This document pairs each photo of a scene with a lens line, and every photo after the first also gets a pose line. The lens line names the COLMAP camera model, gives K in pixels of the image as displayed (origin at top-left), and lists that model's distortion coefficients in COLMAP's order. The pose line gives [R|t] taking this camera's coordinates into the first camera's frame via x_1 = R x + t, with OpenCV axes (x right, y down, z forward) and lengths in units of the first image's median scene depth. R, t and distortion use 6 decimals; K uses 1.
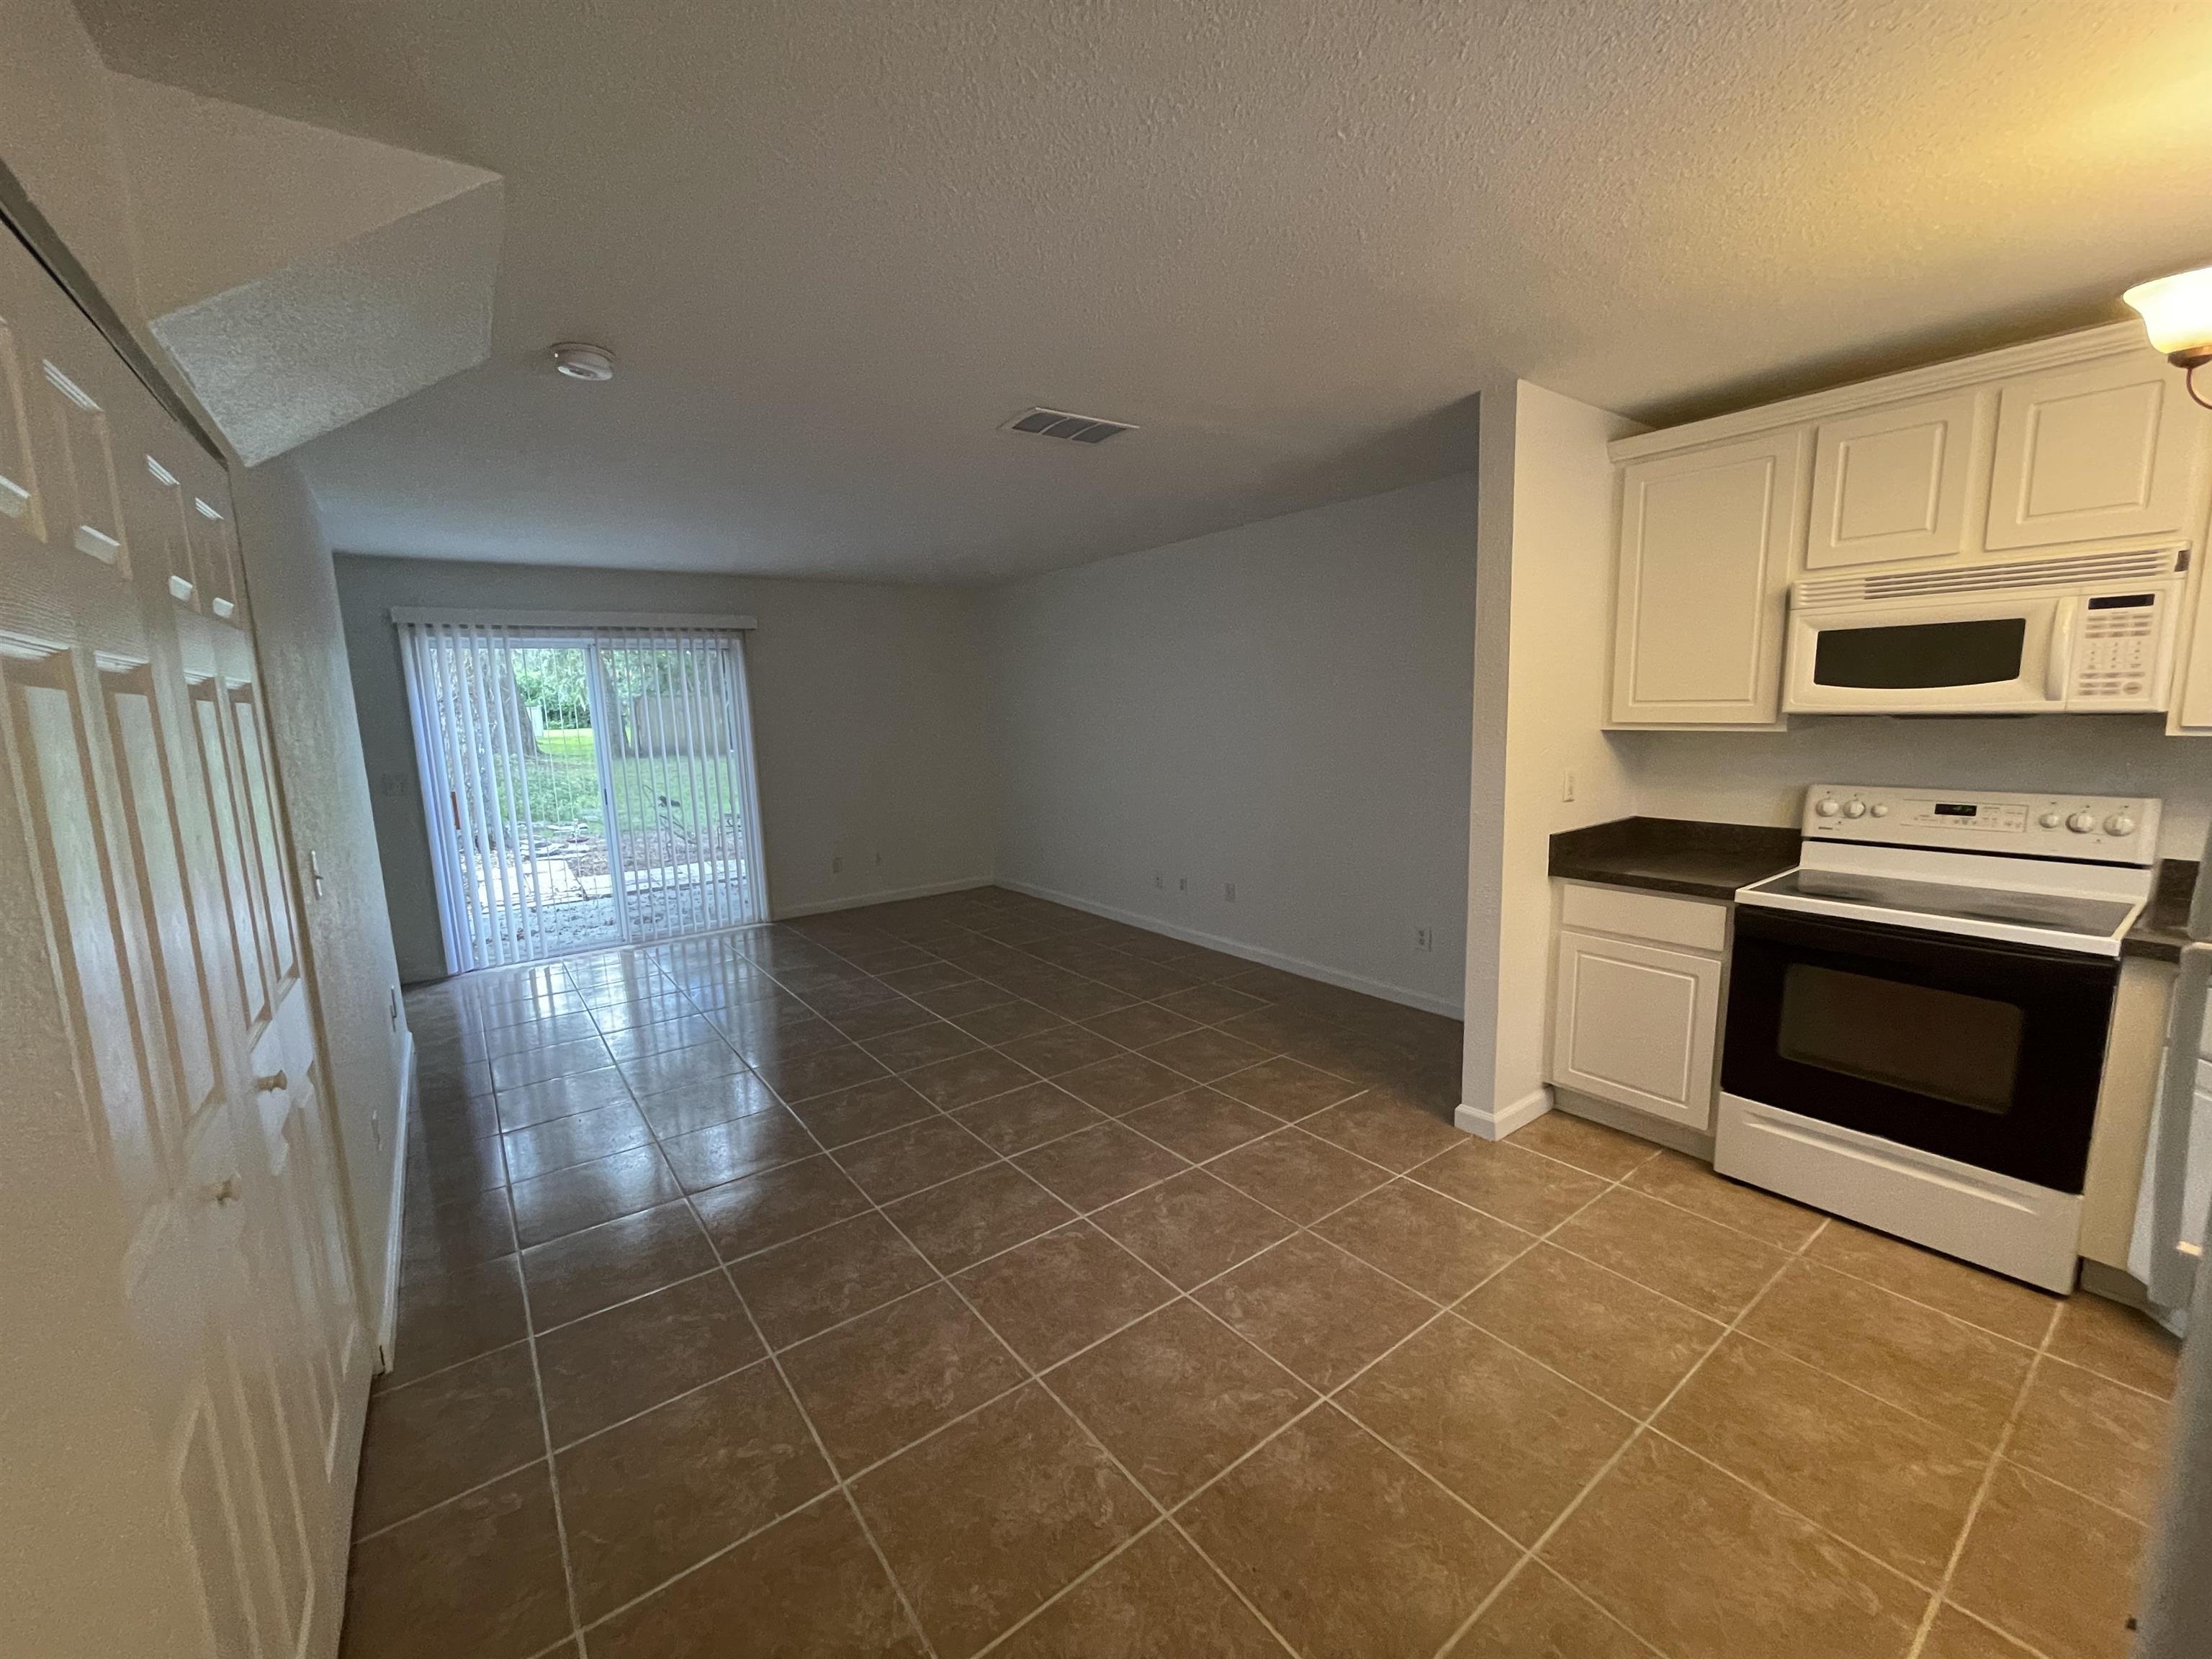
lens RADIAL K [[886.2, 0, 1106.6], [0, 886.2, 831.1], [0, 0, 1]] dist [-0.003346, -0.000485]
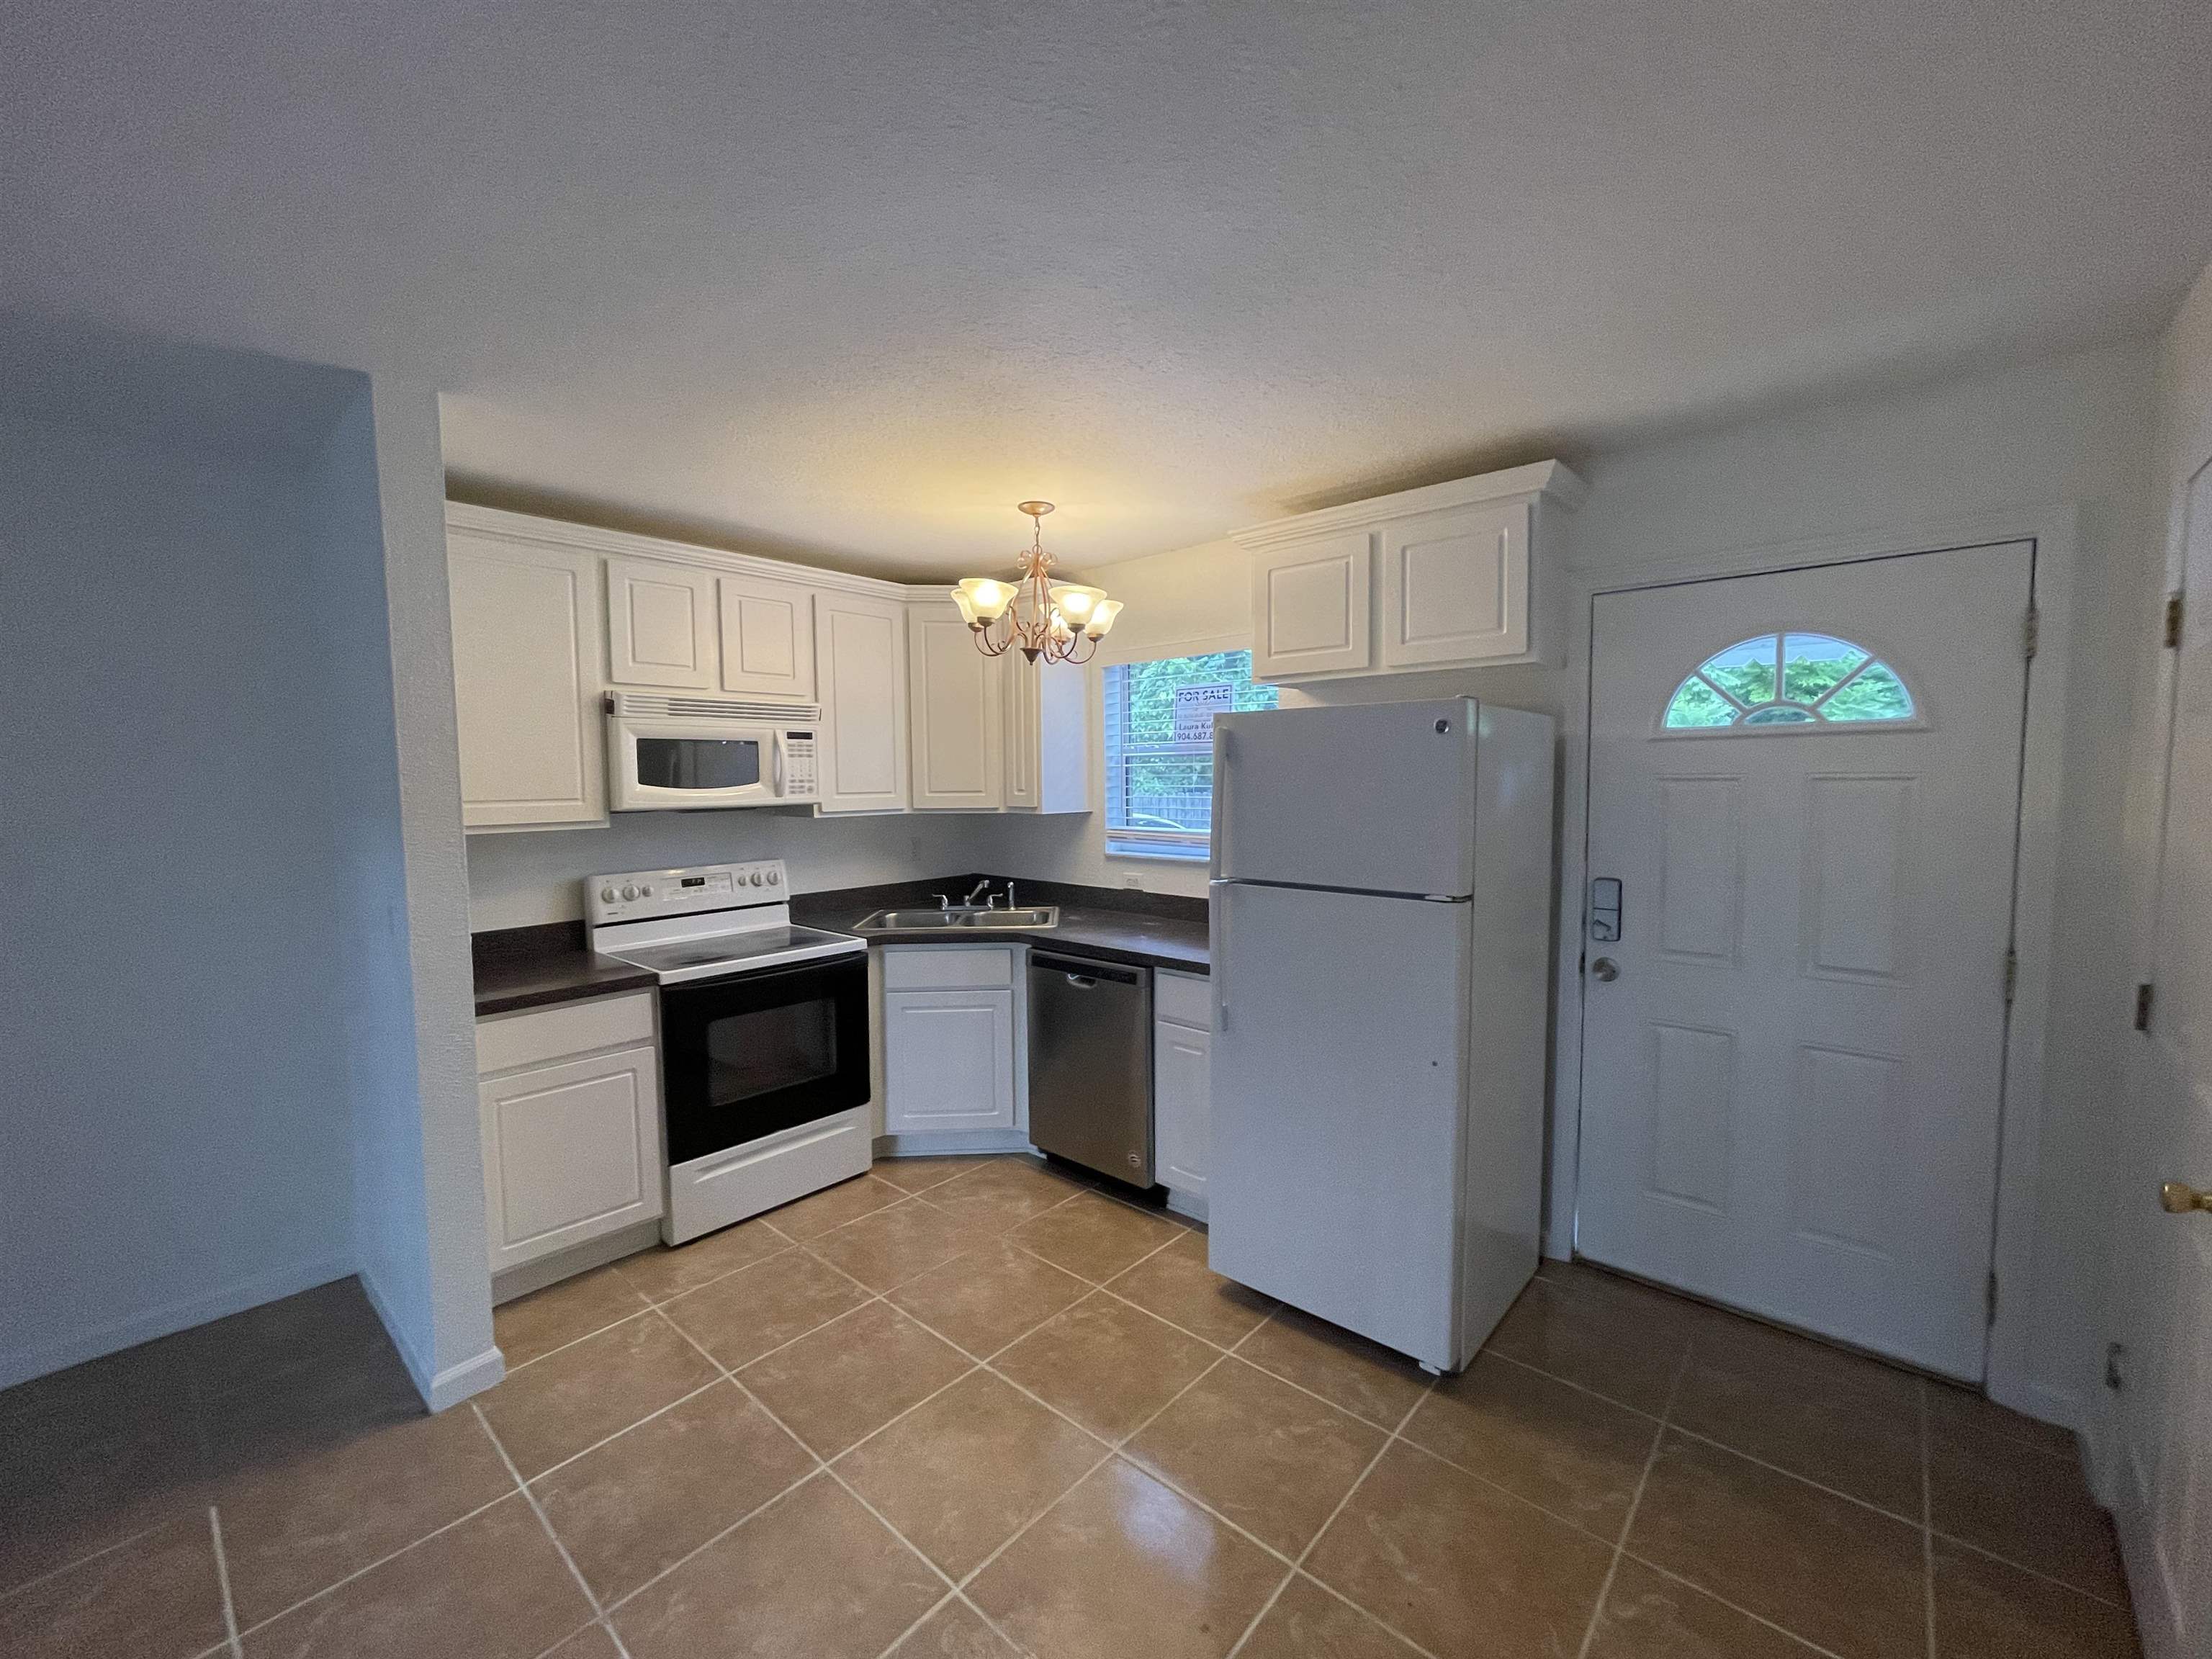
lens RADIAL K [[886.2, 0, 1108.3], [0, 886.2, 826.5], [0, 0, 1]] dist [-0.003346, -0.000485]
pose [[-0.203533, -0.026723, 0.978703, -0.442484], [0.159400, 0.985386, 0.060055, -0.086404], [-0.966005, 0.168228, -0.196298, 0.662994]]
